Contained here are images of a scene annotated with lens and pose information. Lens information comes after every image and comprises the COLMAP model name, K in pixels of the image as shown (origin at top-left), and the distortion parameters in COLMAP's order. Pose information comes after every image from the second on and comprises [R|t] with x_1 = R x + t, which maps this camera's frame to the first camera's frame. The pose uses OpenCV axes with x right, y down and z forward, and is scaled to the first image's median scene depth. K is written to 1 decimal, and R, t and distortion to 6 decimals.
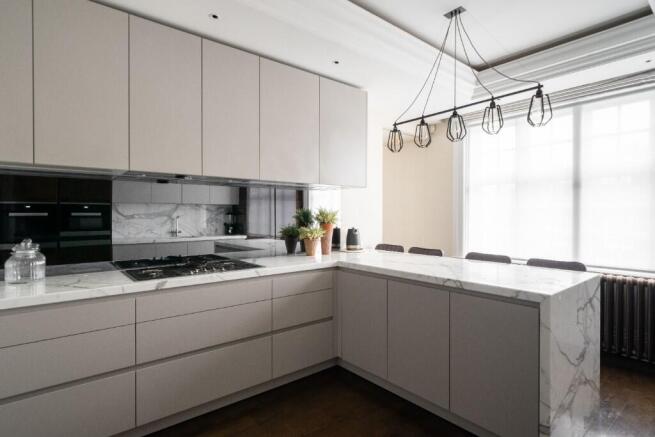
lens RADIAL K [[343.5, 0, 326.9], [0, 343.5, 215.2], [0, 0, 1]] dist [-0.001309, -0.000463]
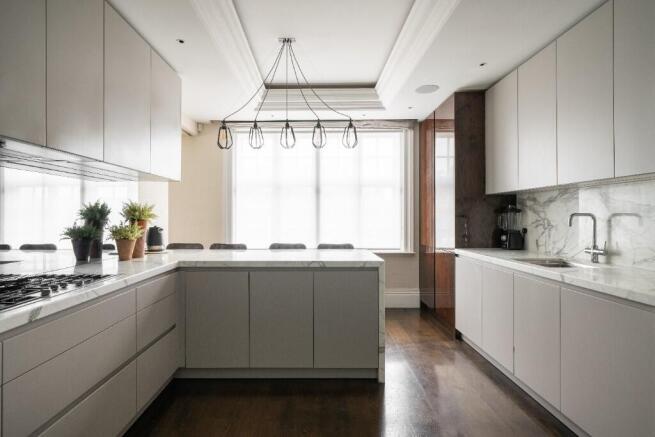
lens RADIAL K [[343.5, 0, 326.9], [0, 343.5, 215.2], [0, 0, 1]] dist [-0.001309, -0.000463]
pose [[0.639757, -0.001203, 0.768576, -0.357173], [0.005487, 0.999980, -0.003002, 0.015605], [-0.768557, 0.006138, 0.639751, 0.107777]]
